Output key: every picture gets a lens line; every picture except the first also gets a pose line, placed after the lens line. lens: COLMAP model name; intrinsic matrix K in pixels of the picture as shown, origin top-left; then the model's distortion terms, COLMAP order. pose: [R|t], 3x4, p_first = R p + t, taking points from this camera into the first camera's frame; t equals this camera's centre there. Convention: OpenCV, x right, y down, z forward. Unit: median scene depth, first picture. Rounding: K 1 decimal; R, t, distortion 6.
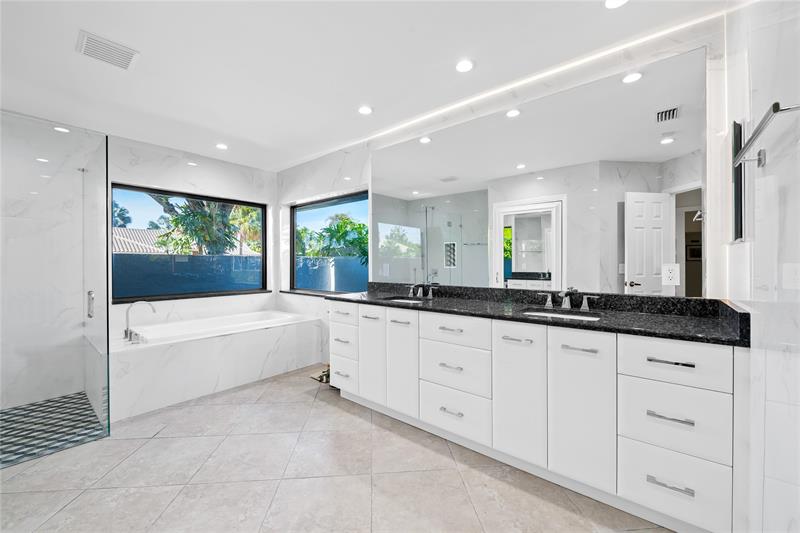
lens RADIAL K [[317.9, 0, 399.6], [0, 317.9, 264.1], [0, 0, 1]] dist [-0.000660, -0.000448]
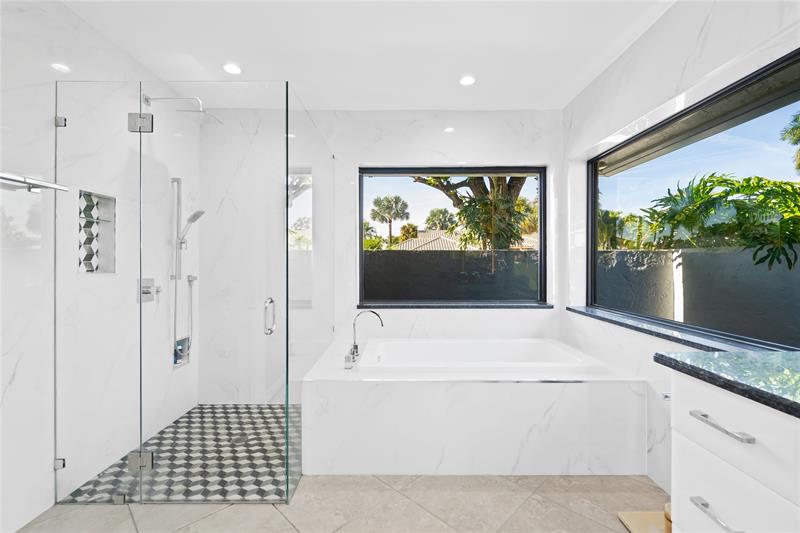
lens RADIAL K [[356.5, 0, 397.9], [0, 356.5, 261.1], [0, 0, 1]] dist [0.002151, -0.000174]
pose [[0.643896, -0.000314, -0.765113, -0.070398], [-0.002165, 0.999995, -0.002233, 0.000629], [0.765110, 0.003094, 0.643892, 0.322202]]
